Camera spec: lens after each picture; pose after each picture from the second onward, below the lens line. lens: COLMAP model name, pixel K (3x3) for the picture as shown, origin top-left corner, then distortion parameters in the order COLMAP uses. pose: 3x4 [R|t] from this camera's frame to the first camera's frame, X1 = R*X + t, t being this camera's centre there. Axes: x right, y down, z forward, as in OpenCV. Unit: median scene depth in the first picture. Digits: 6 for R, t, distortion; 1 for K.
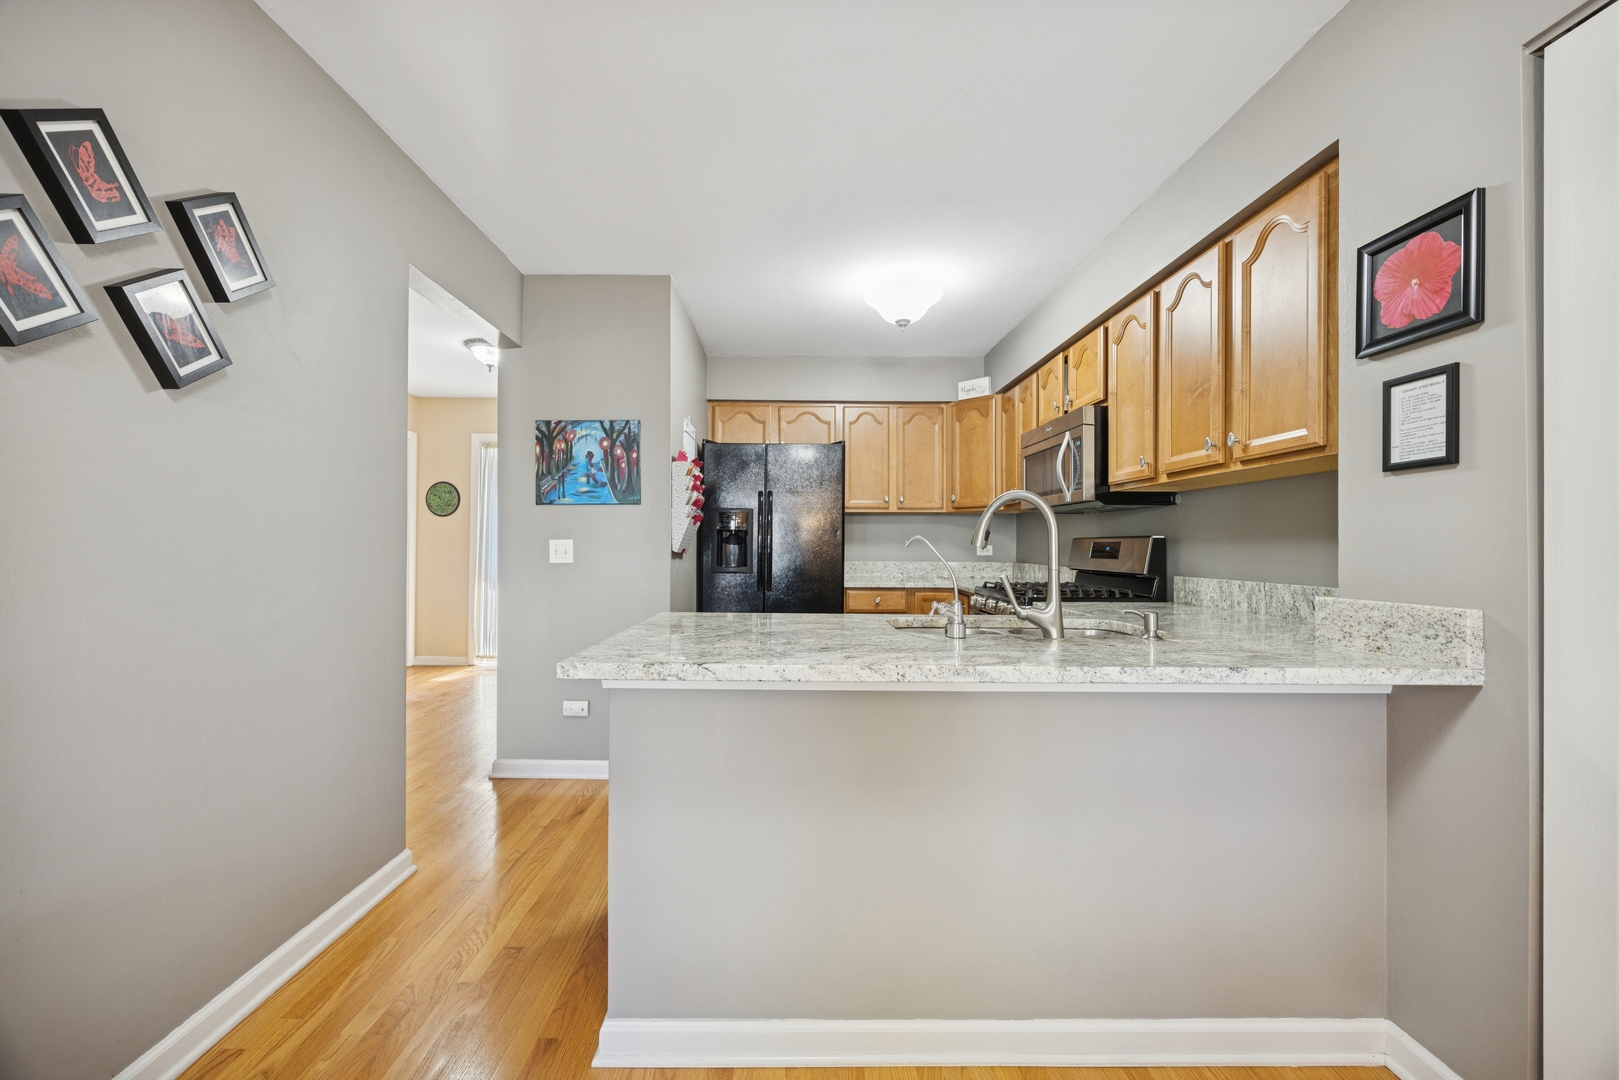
lens RADIAL K [[631.9, 0, 803.6], [0, 631.9, 536.7], [0, 0, 1]] dist [0.005831, -0.001357]
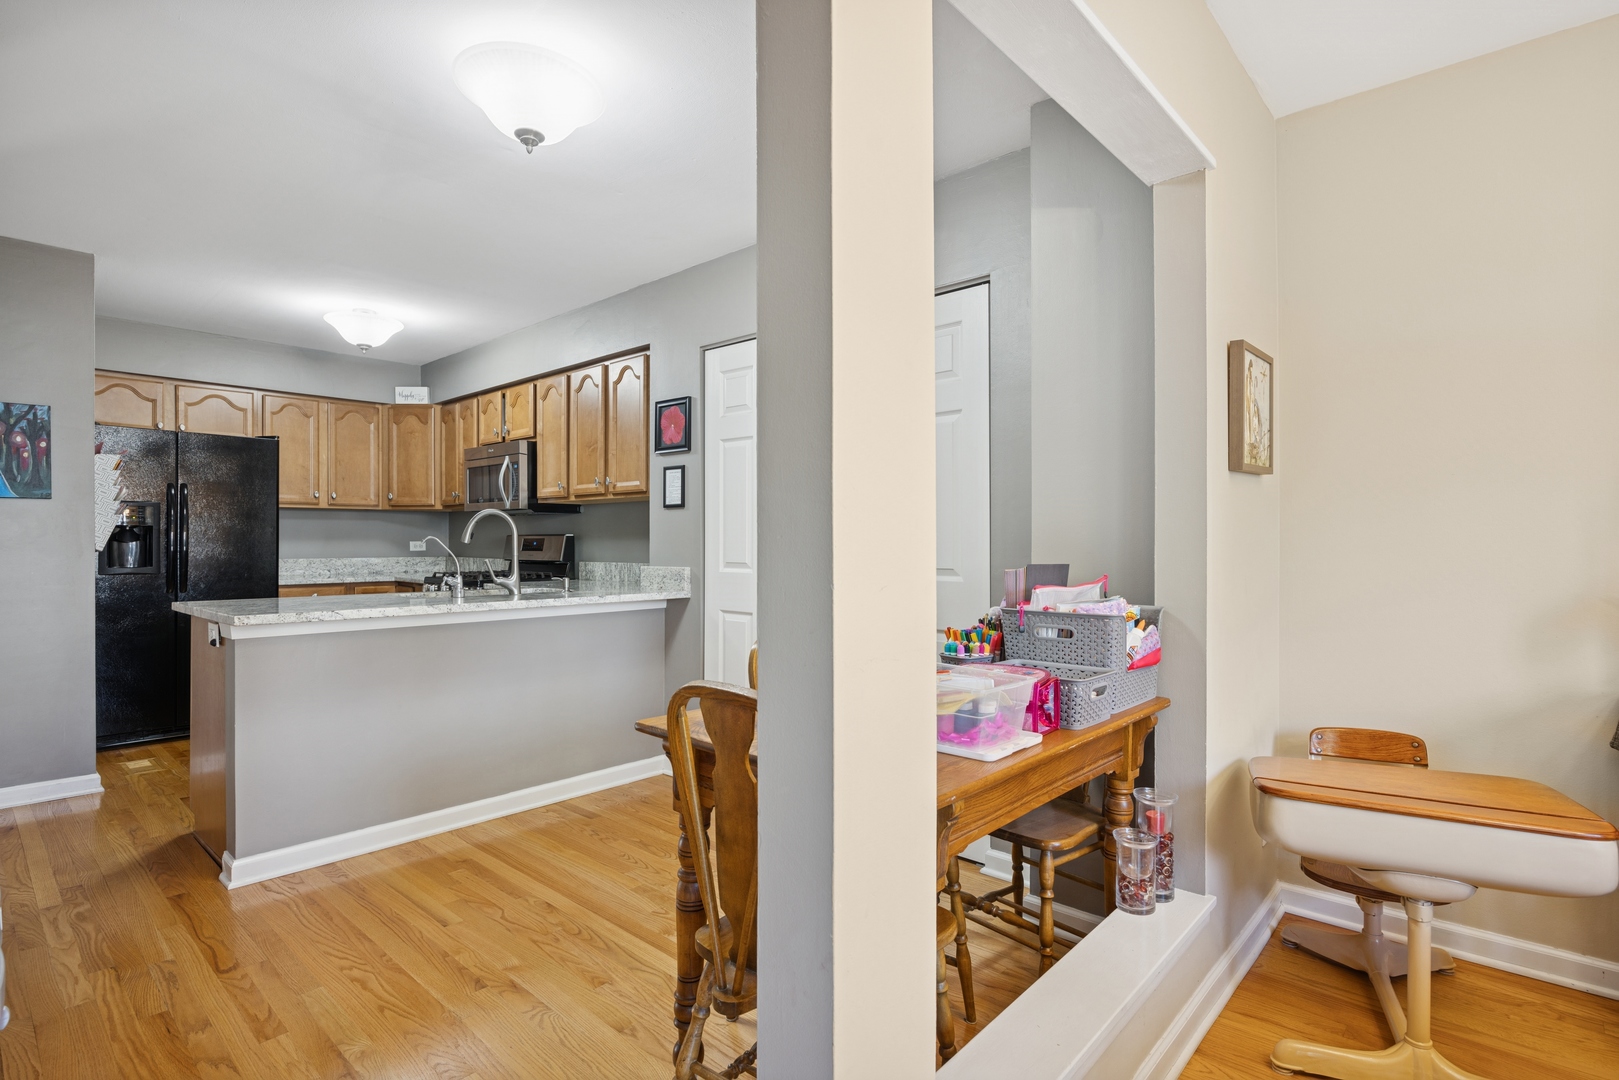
lens RADIAL K [[781.3, 0, 816.1], [0, 781.3, 540.0], [0, 0, 1]] dist [-0.000010, -0.004950]
pose [[0.680955, -0.004788, 0.732310, -0.329545], [-0.005835, 0.999911, 0.011964, -0.011977], [-0.732302, -0.012420, 0.680867, -0.571424]]
